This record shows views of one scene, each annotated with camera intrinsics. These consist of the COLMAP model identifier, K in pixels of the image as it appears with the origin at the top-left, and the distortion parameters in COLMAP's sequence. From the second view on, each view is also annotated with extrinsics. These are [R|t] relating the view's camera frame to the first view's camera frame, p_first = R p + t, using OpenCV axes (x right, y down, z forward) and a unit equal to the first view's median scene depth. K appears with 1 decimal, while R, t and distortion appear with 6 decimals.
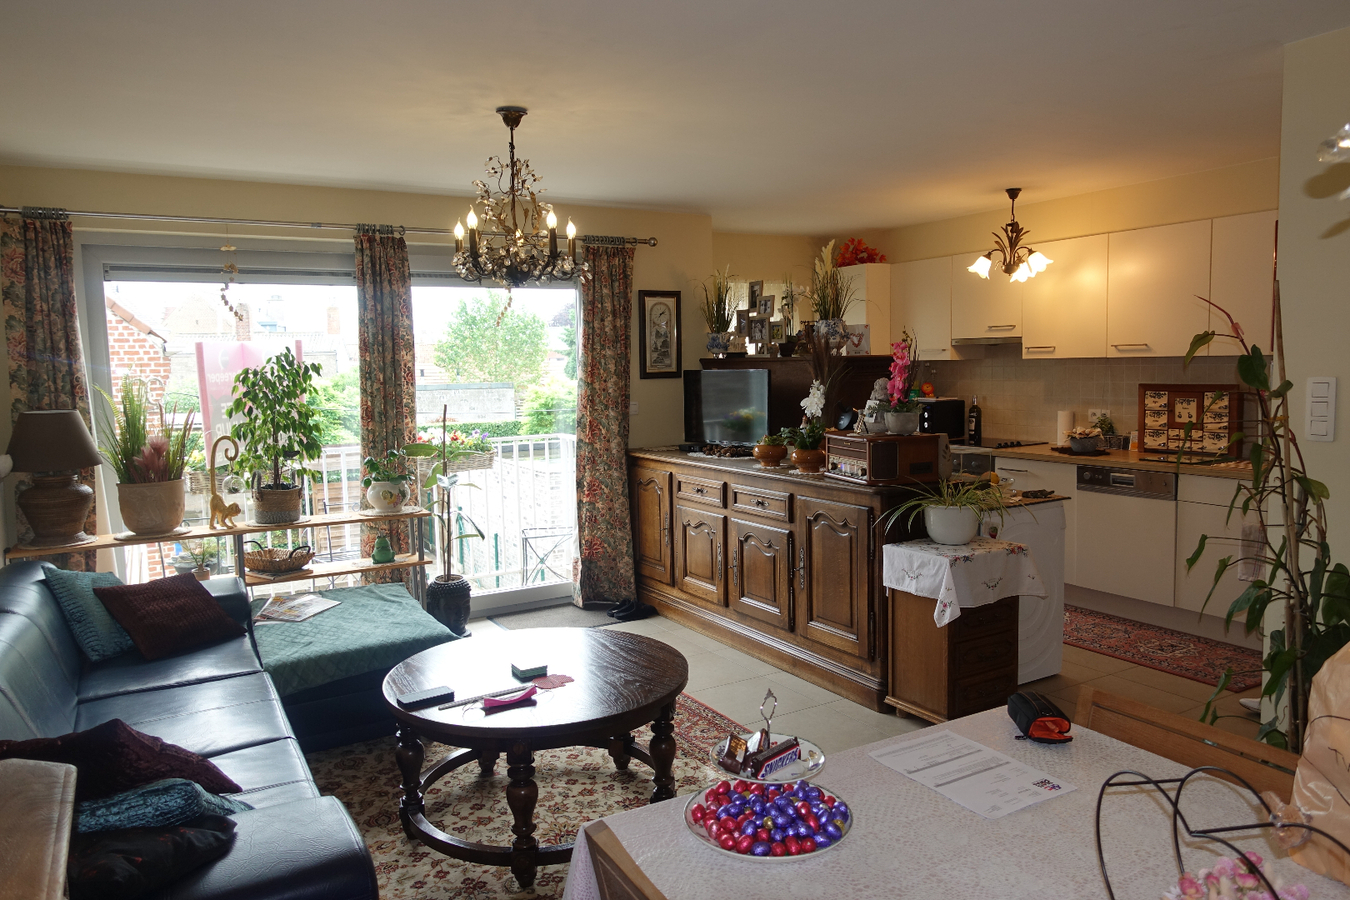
lens RADIAL K [[944.3, 0, 675.4], [0, 944.3, 445.4], [0, 0, 1]] dist [0.002339, 0.000991]
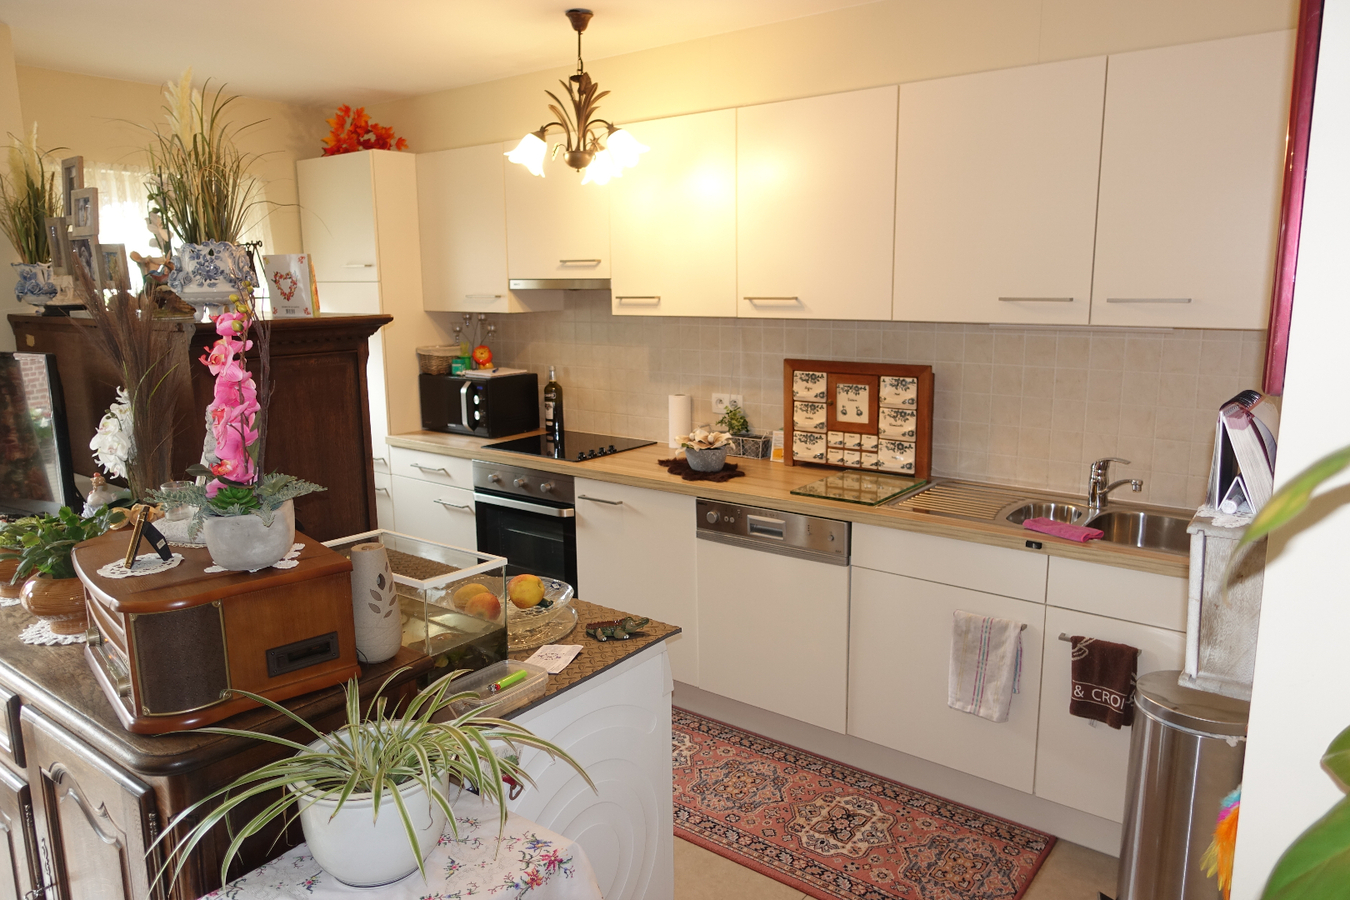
lens RADIAL K [[944.3, 0, 675.2], [0, 944.3, 451.3], [0, 0, 1]] dist [0.002339, 0.000991]
pose [[0.931876, -0.055146, 0.358562, 0.195646], [0.023882, 0.995560, 0.091050, -0.063544], [-0.361991, -0.076284, 0.929055, 0.441251]]
